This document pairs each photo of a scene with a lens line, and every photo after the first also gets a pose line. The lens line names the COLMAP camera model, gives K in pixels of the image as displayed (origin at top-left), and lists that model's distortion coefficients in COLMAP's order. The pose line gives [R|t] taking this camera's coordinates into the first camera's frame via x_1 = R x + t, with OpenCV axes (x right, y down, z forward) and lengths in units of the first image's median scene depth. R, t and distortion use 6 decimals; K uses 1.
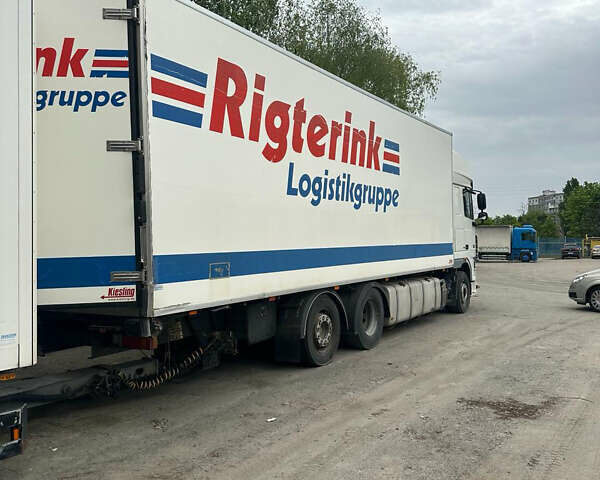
lens RADIAL K [[547.9, 0, 300.0], [0, 547.9, 240.0], [0, 0, 1]] dist [0.085495, -0.006487]
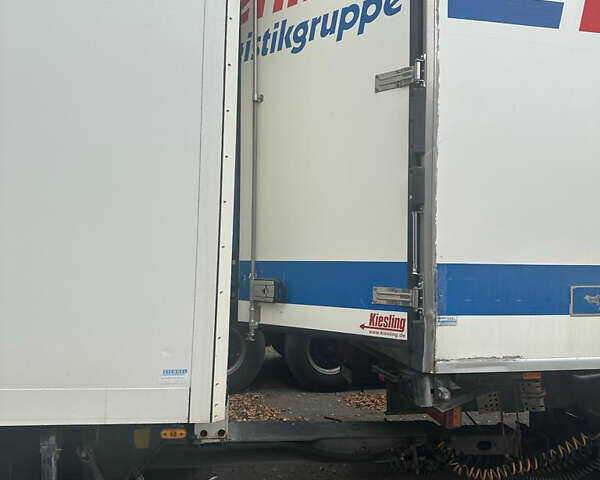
lens RADIAL K [[547.9, 0, 300.0], [0, 547.9, 240.0], [0, 0, 1]] dist [0.085495, -0.006487]
pose [[0.709155, 0.010673, -0.704972, 0.030633], [-0.032310, 0.999327, -0.017372, 0.018677], [0.704312, 0.035097, 0.709022, 0.506944]]
